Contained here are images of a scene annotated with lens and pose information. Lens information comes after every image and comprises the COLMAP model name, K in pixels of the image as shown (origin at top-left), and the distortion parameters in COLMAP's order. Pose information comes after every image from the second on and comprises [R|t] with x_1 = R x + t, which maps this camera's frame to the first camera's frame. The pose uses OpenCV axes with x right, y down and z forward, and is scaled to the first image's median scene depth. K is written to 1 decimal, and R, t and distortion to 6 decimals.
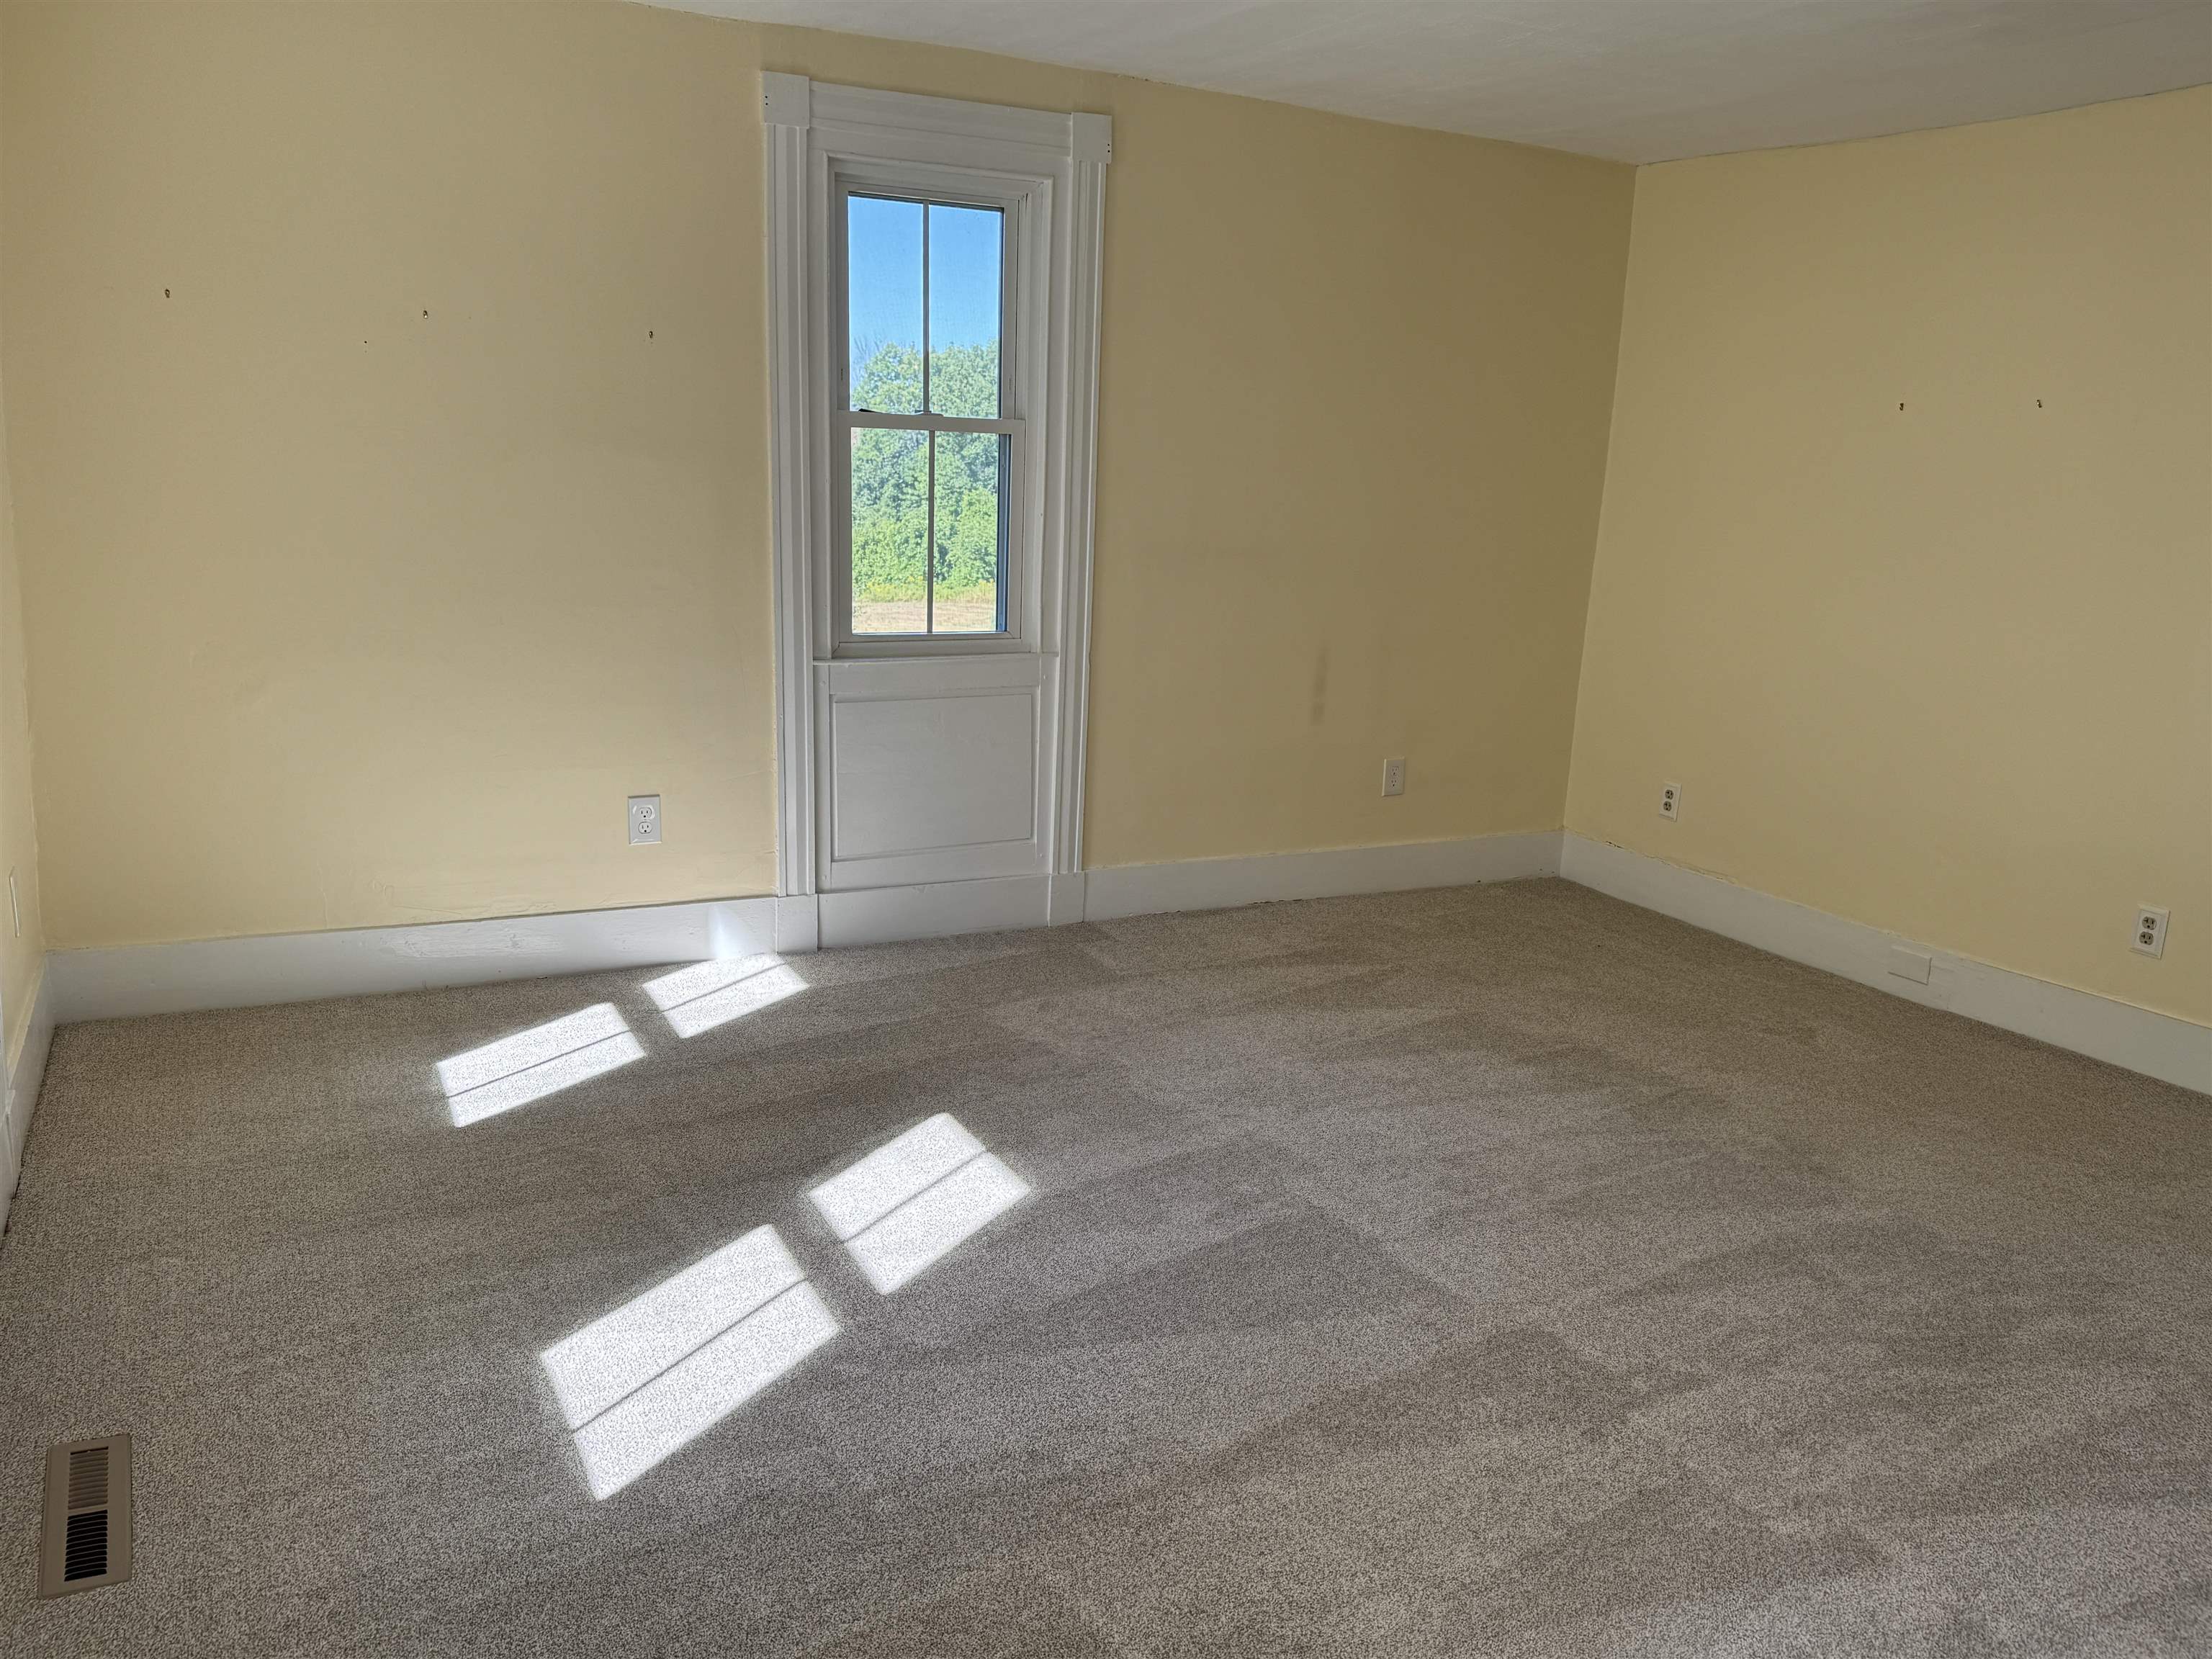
lens RADIAL K [[1668.1, 0, 1101.8], [0, 1668.1, 817.9], [0, 0, 1]] dist [0.127392, -0.170168]
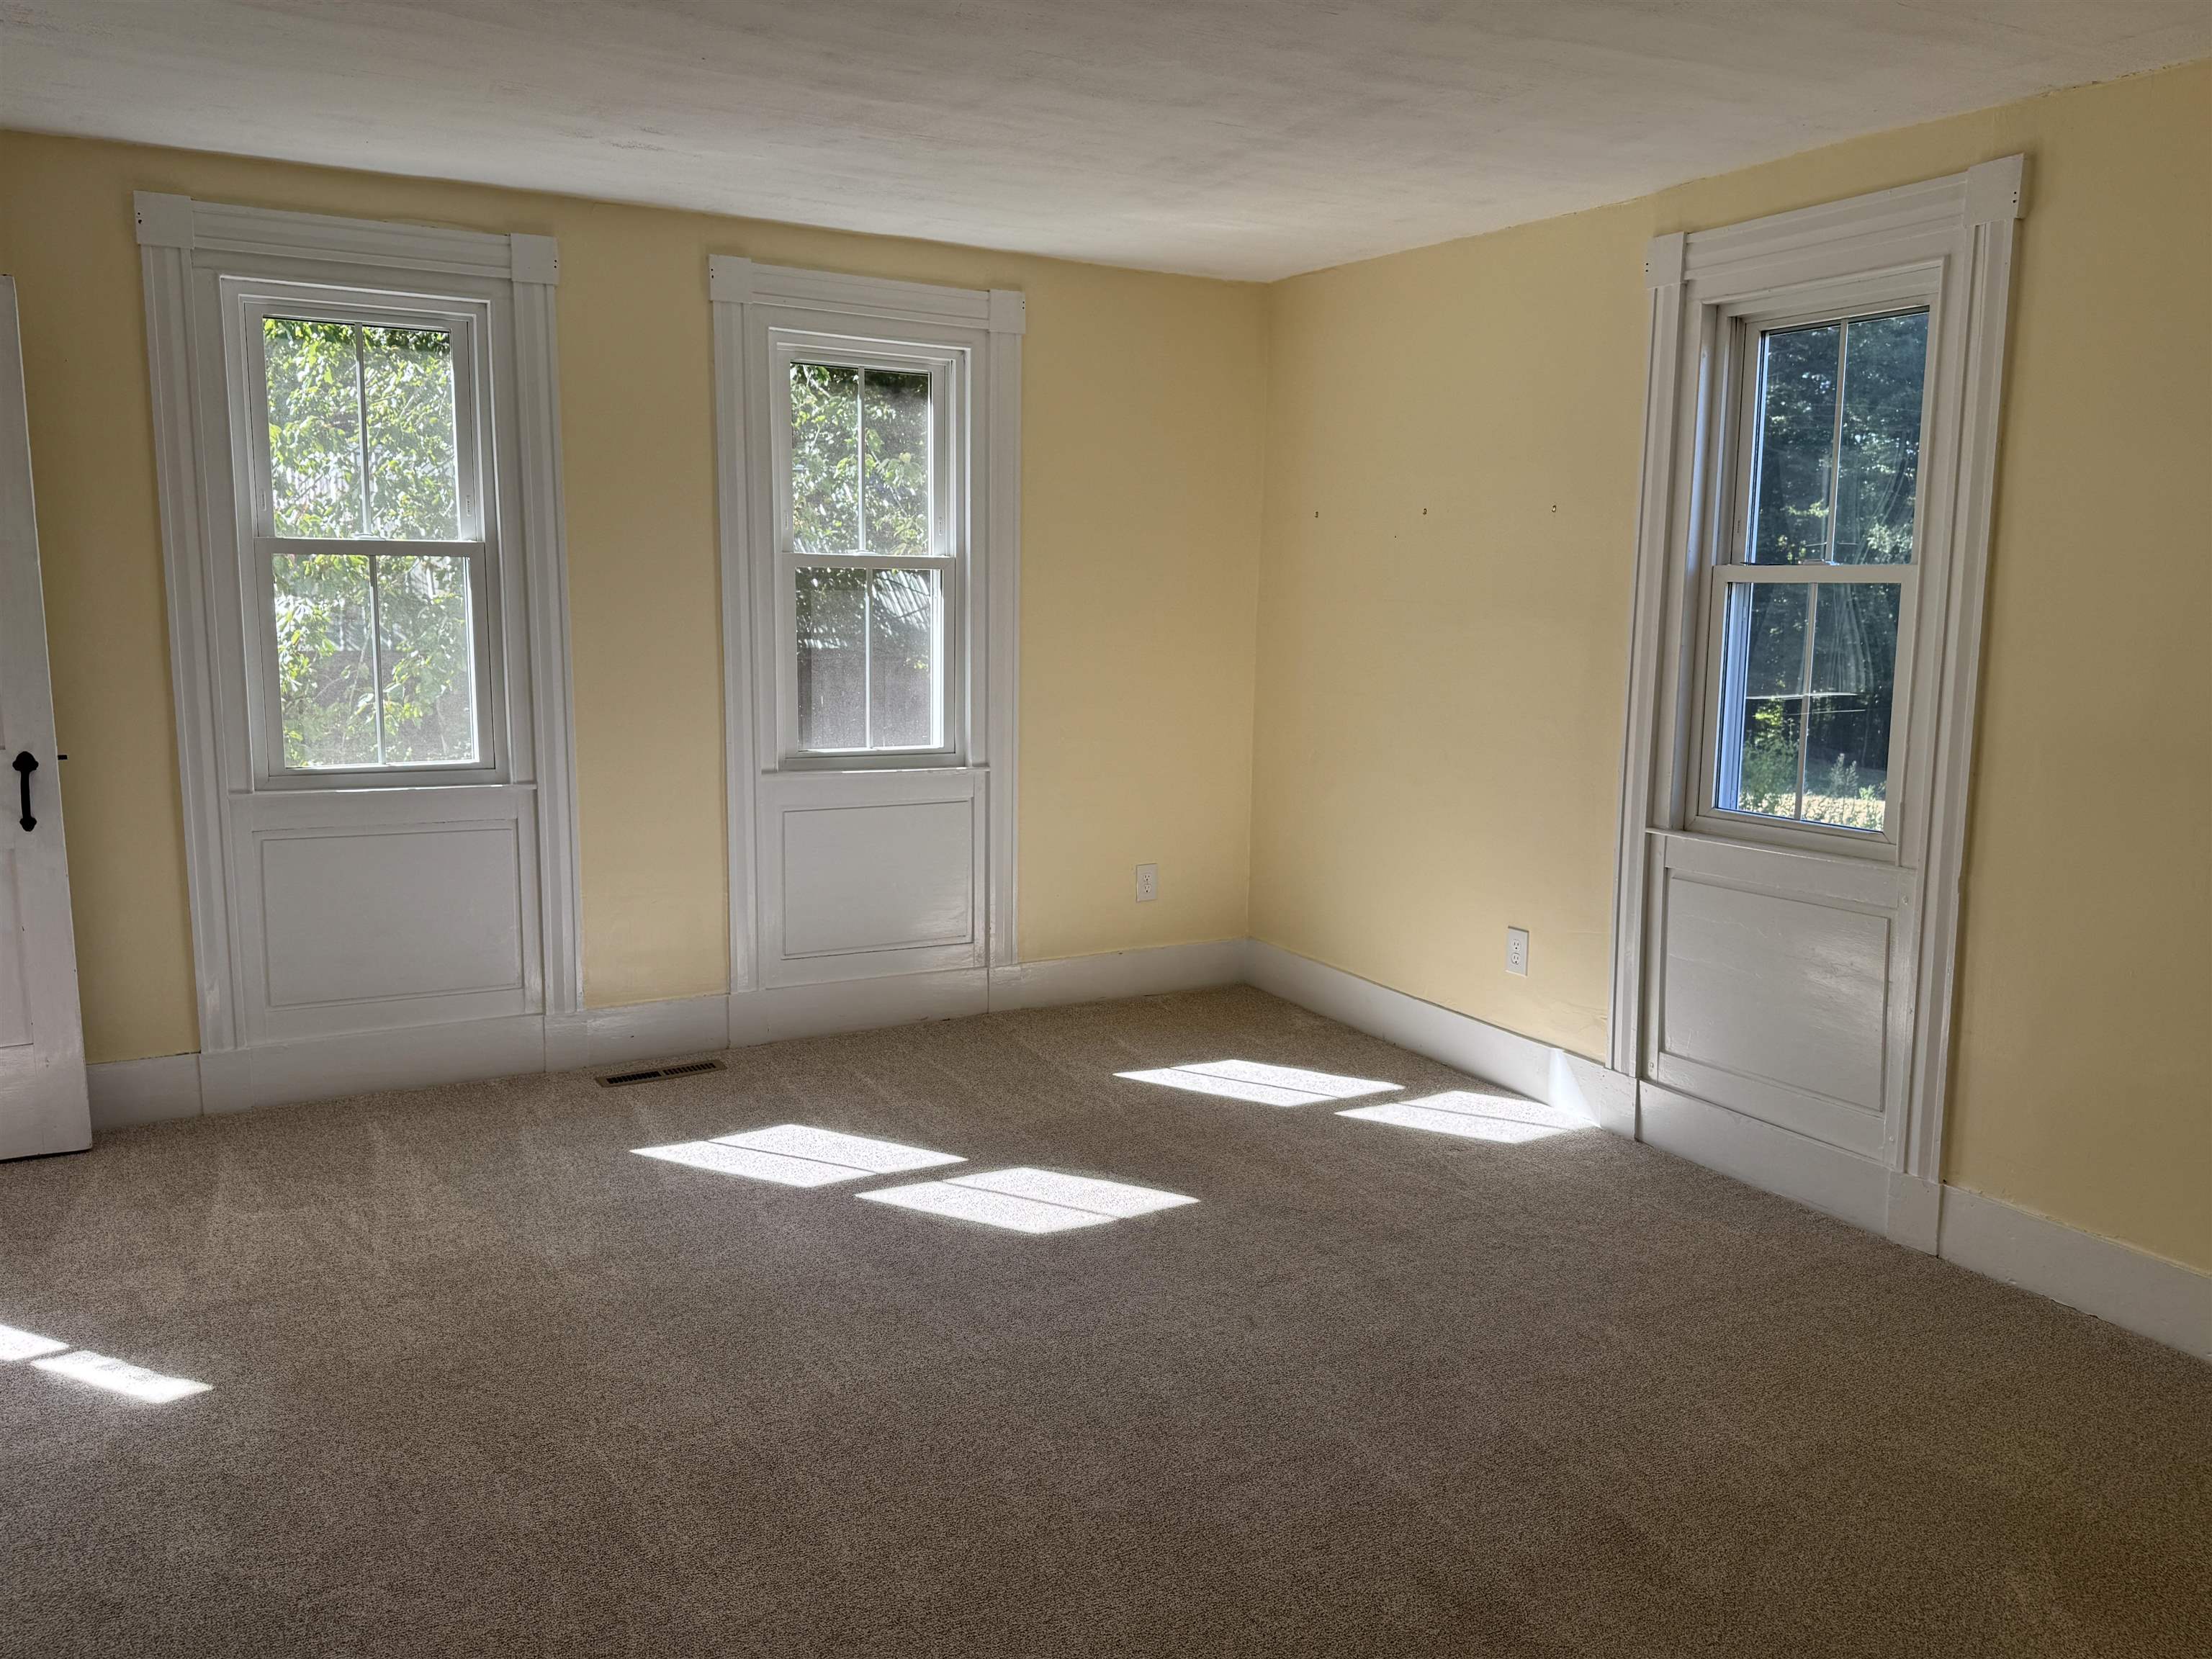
lens RADIAL K [[1668.1, 0, 1101.8], [0, 1668.1, 817.9], [0, 0, 1]] dist [0.127392, -0.170168]
pose [[0.040593, 0.105973, -0.993540, 0.756329], [-0.222101, 0.970440, 0.094435, -0.121154], [0.974178, 0.216833, 0.062930, 0.641837]]
